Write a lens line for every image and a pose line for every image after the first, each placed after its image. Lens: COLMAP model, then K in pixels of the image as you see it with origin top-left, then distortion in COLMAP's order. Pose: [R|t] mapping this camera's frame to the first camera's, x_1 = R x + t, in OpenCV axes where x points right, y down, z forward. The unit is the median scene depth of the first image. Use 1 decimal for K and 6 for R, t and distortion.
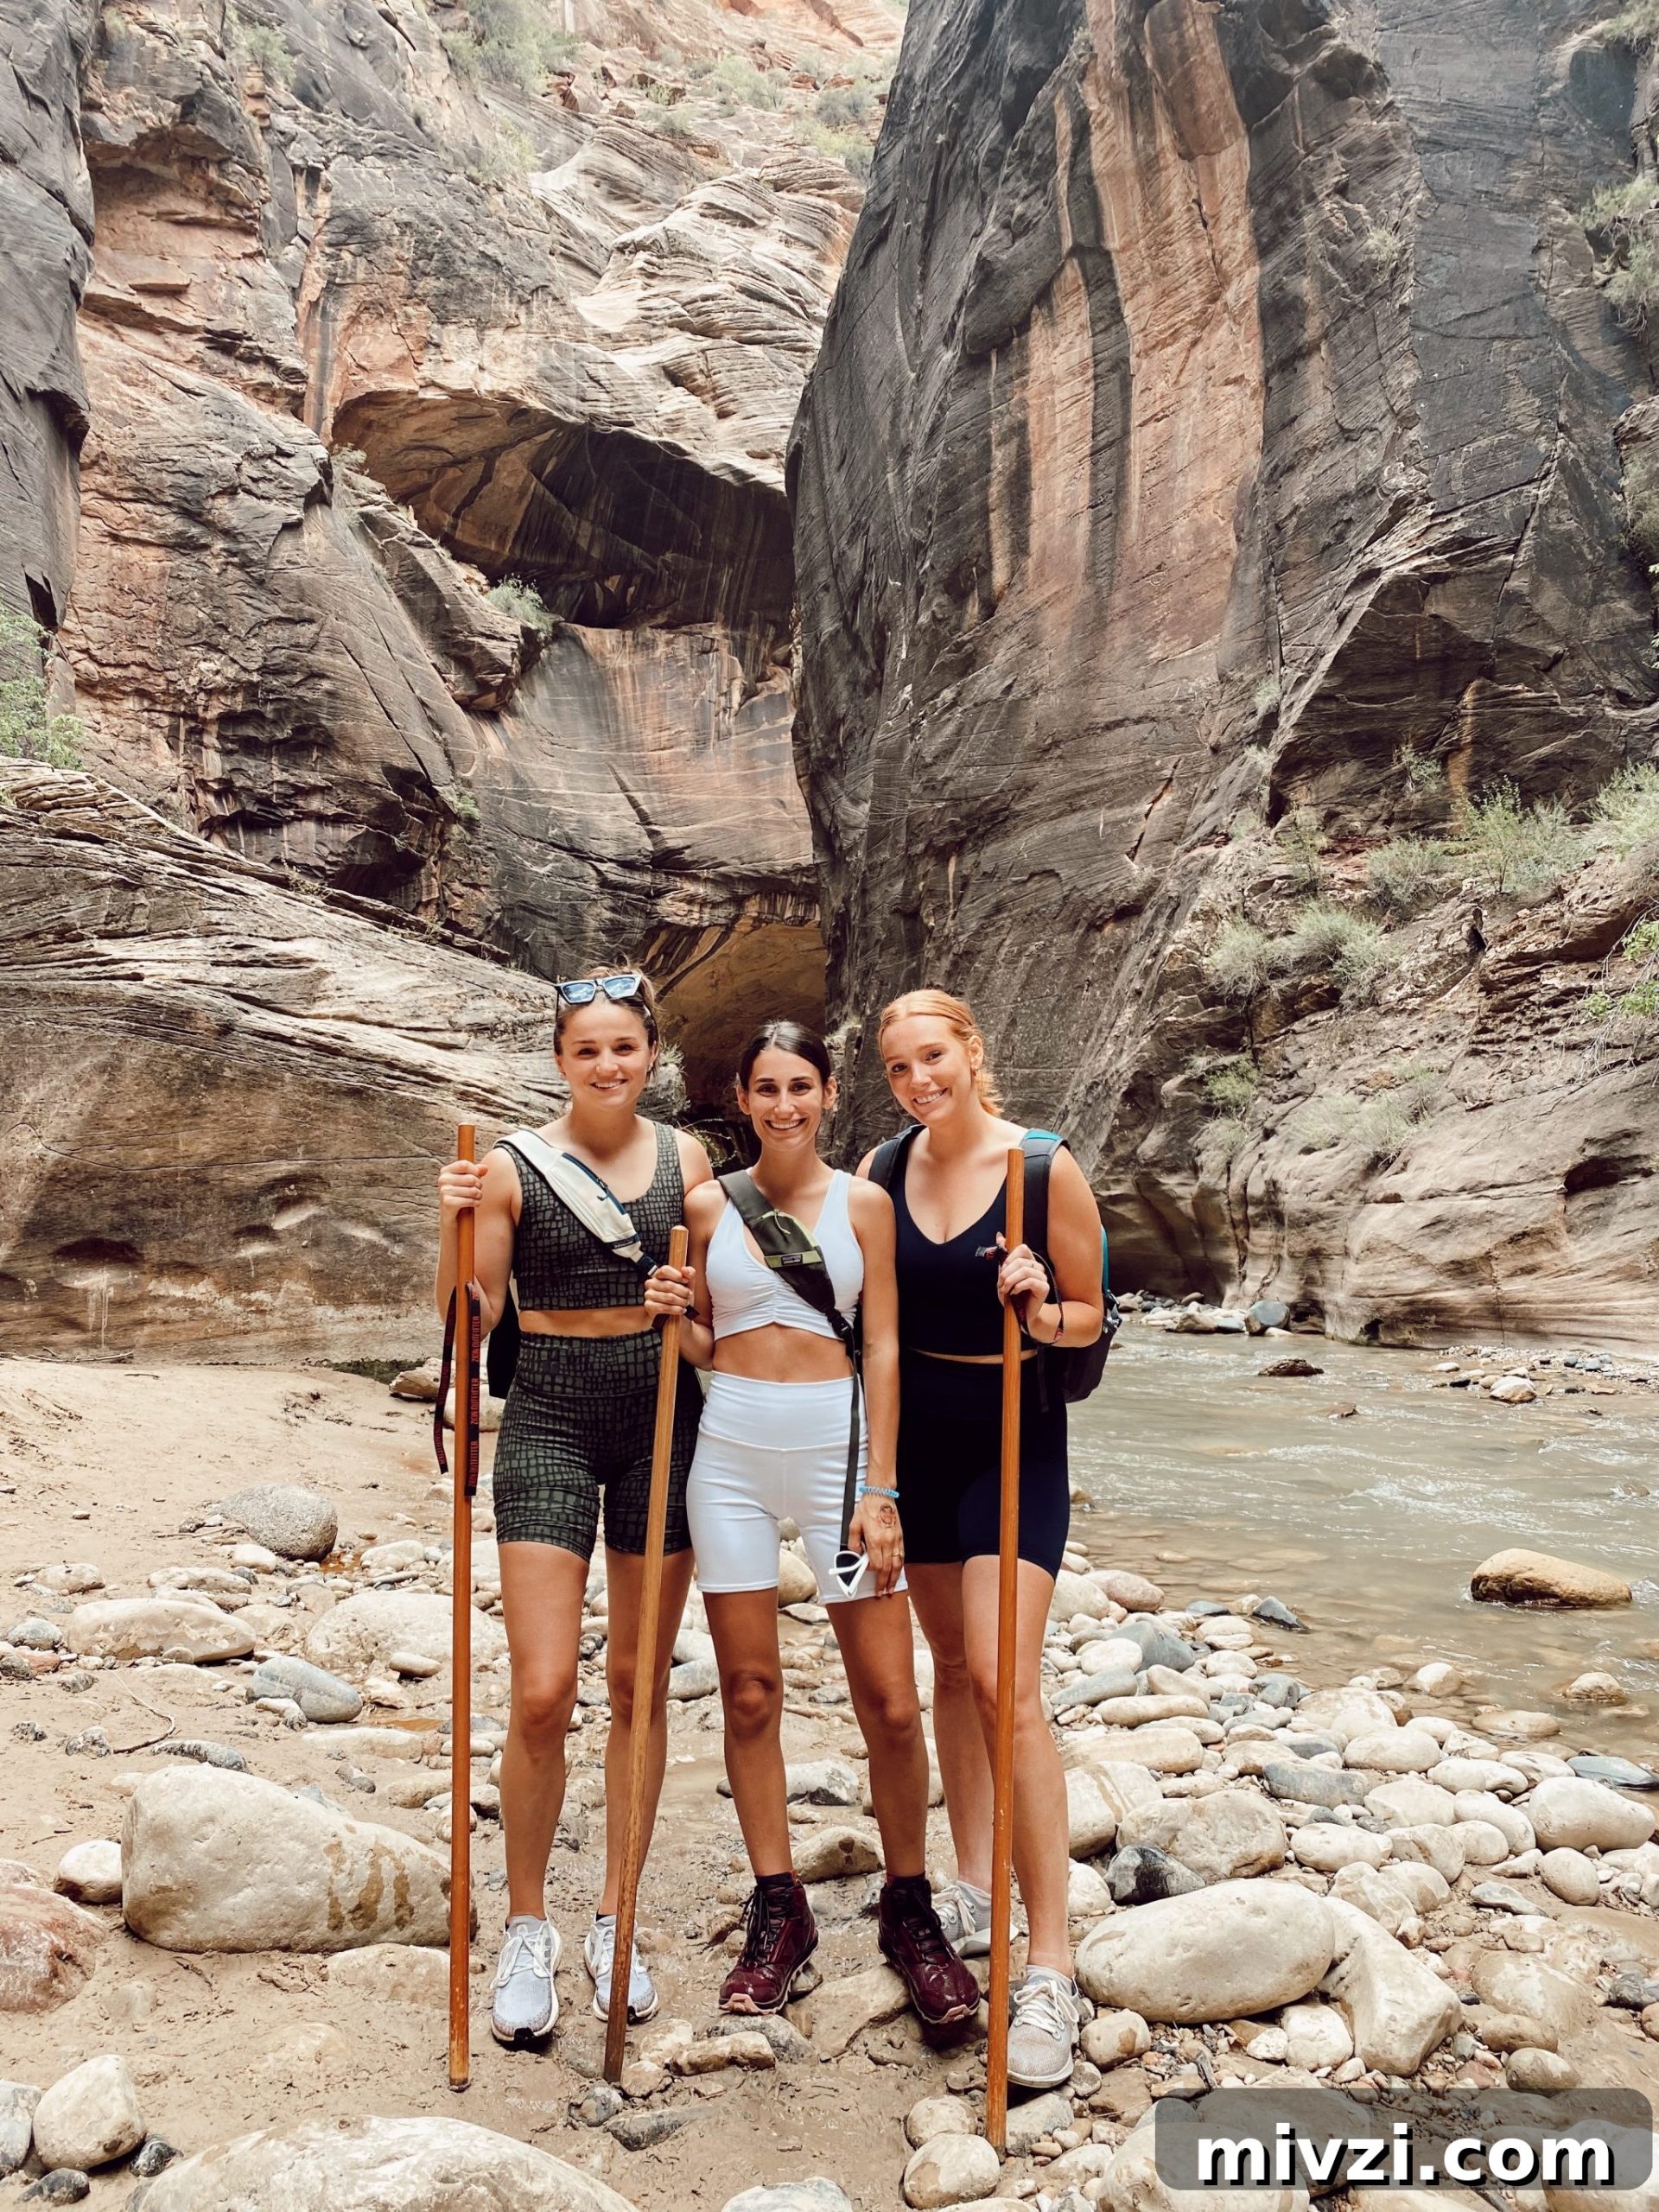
lens RADIAL K [[1661.1, 0, 829.5], [0, 1661.1, 1106.0], [0, 0, 1]] dist [0.012482, -0.014191]
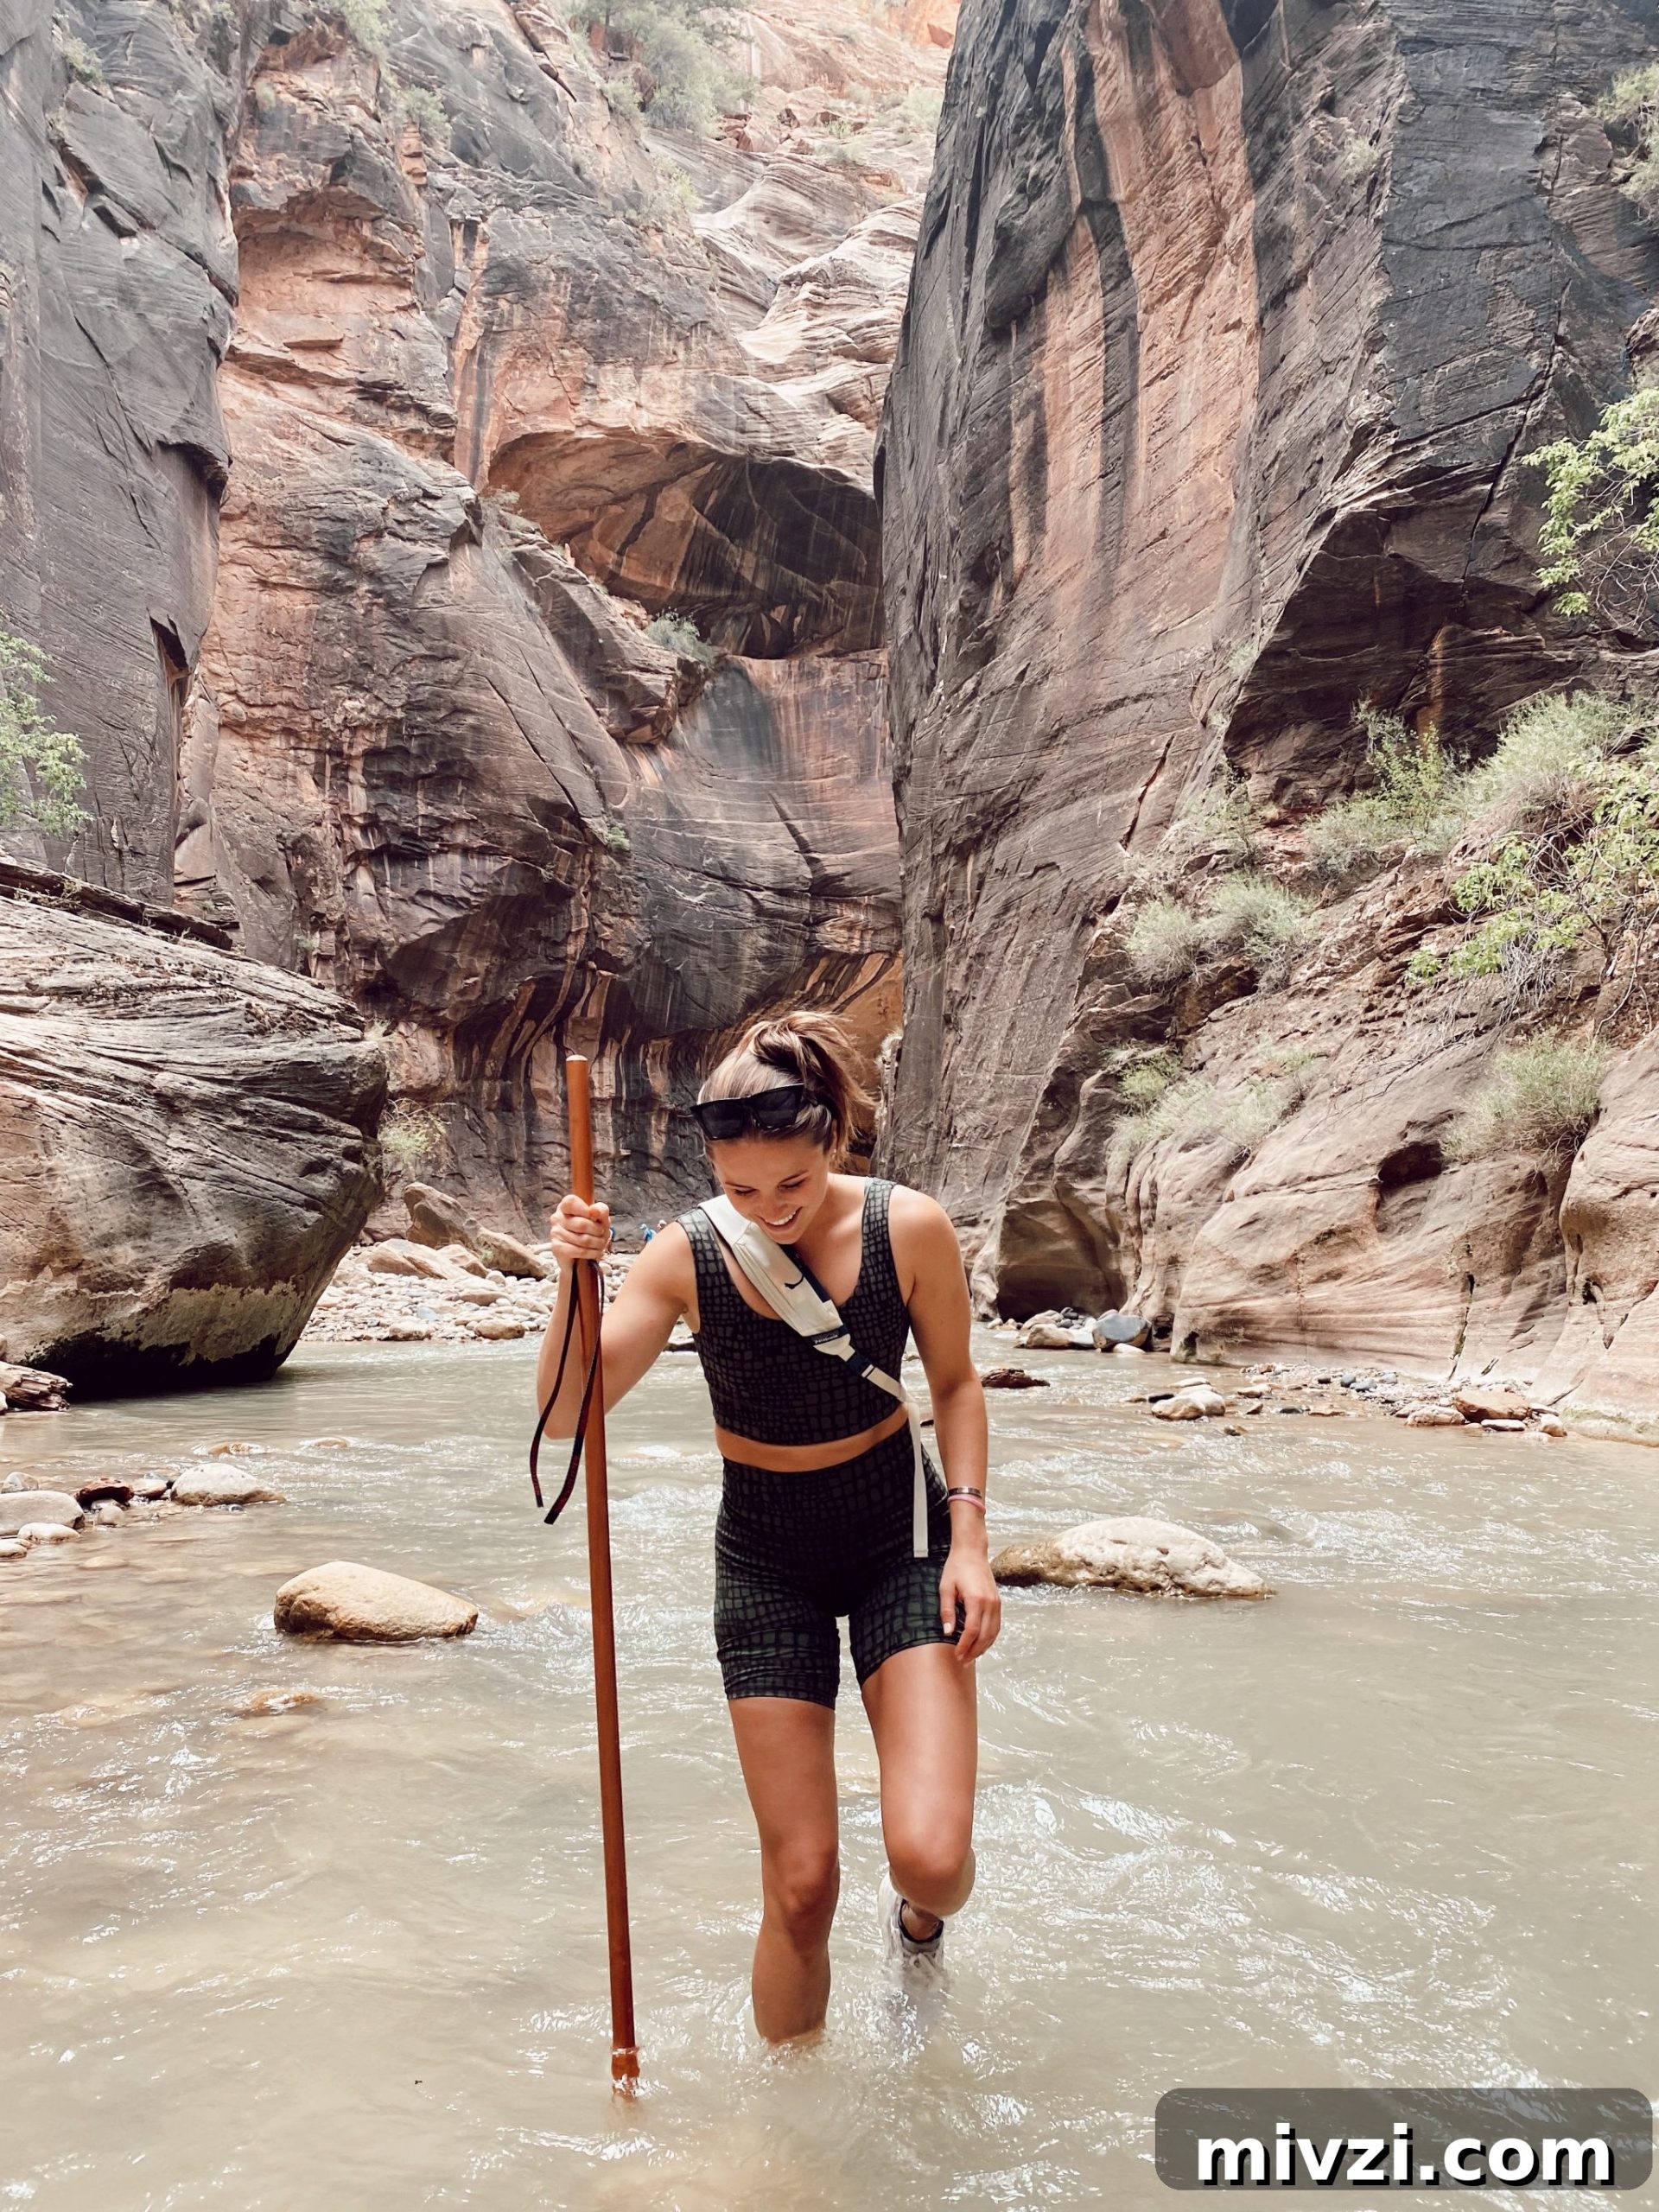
lens RADIAL K [[1659.9, 0, 831.8], [0, 1659.9, 1117.6], [0, 0, 1]] dist [0.013962, -0.018321]
pose [[0.989363, -0.001603, -0.145460, 0.145395], [-0.000661, 0.999880, -0.015509, 0.015701], [0.145467, 0.015440, 0.989243, 0.058430]]
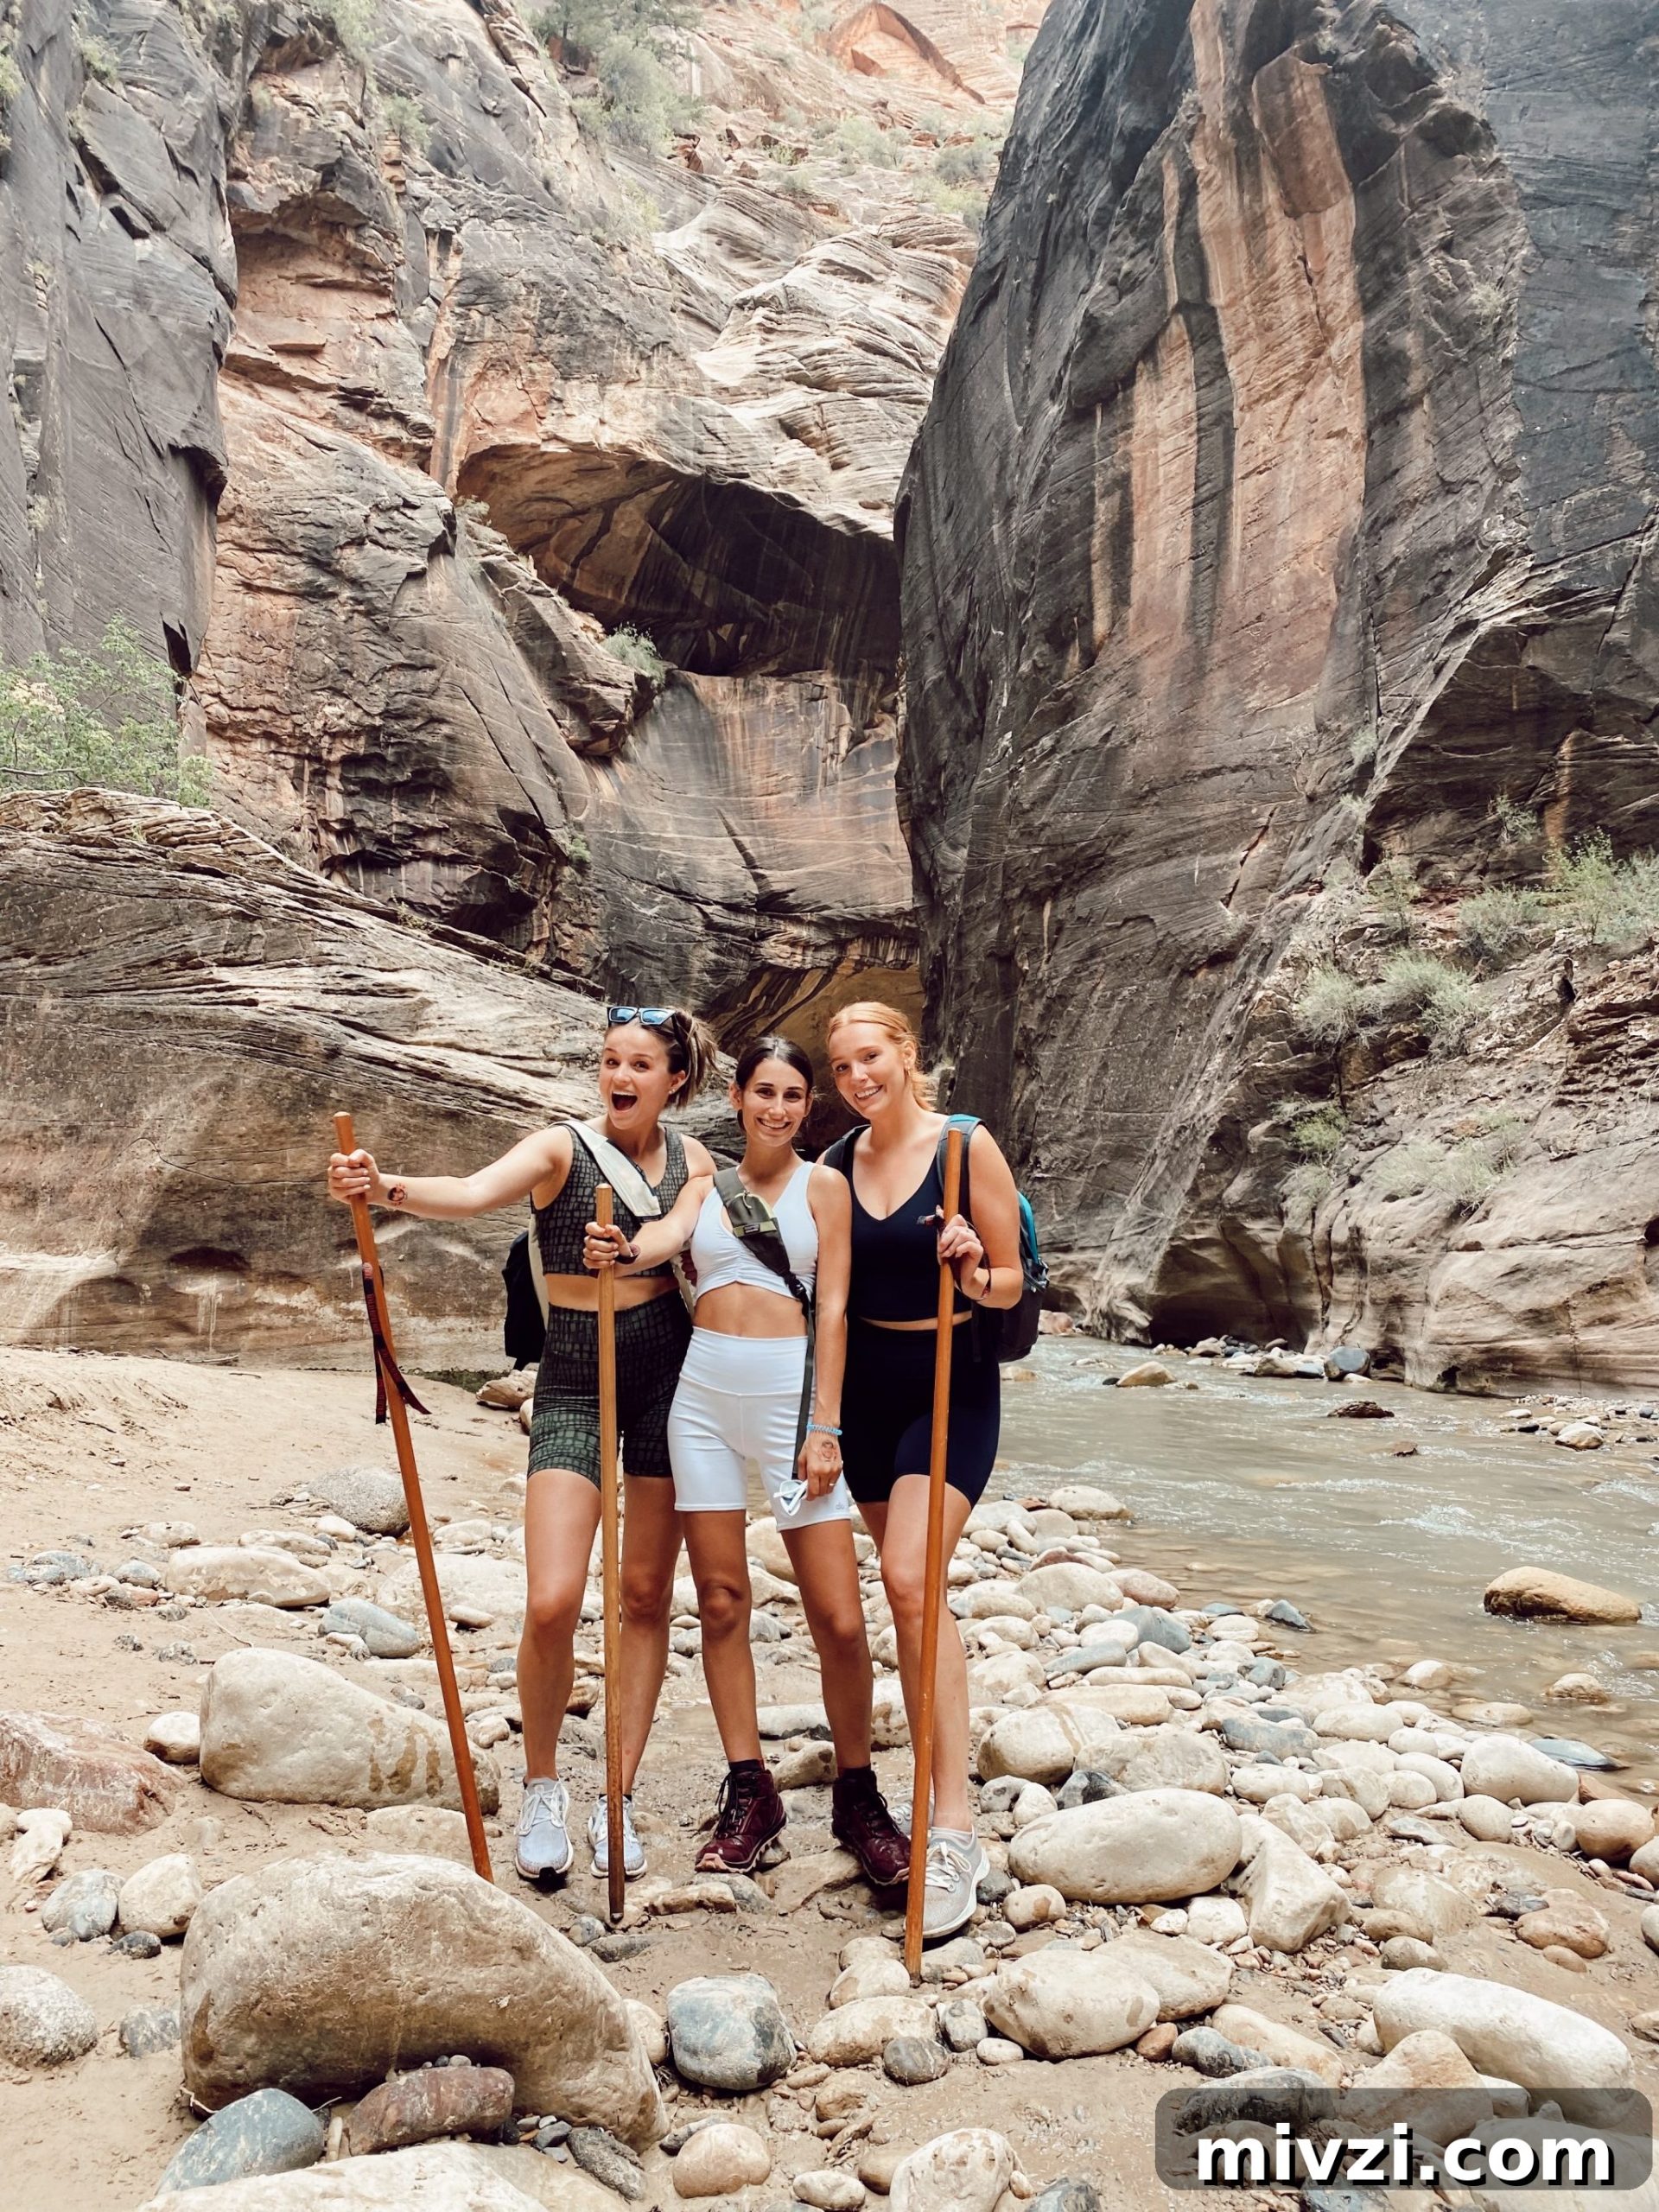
lens RADIAL K [[1659.9, 0, 831.8], [0, 1659.9, 1117.6], [0, 0, 1]] dist [0.013962, -0.018321]
pose [[0.997964, 0.020100, -0.060522, 0.007049], [-0.021278, 0.999595, -0.018871, 0.002925], [0.060118, 0.020121, 0.997988, -0.013182]]
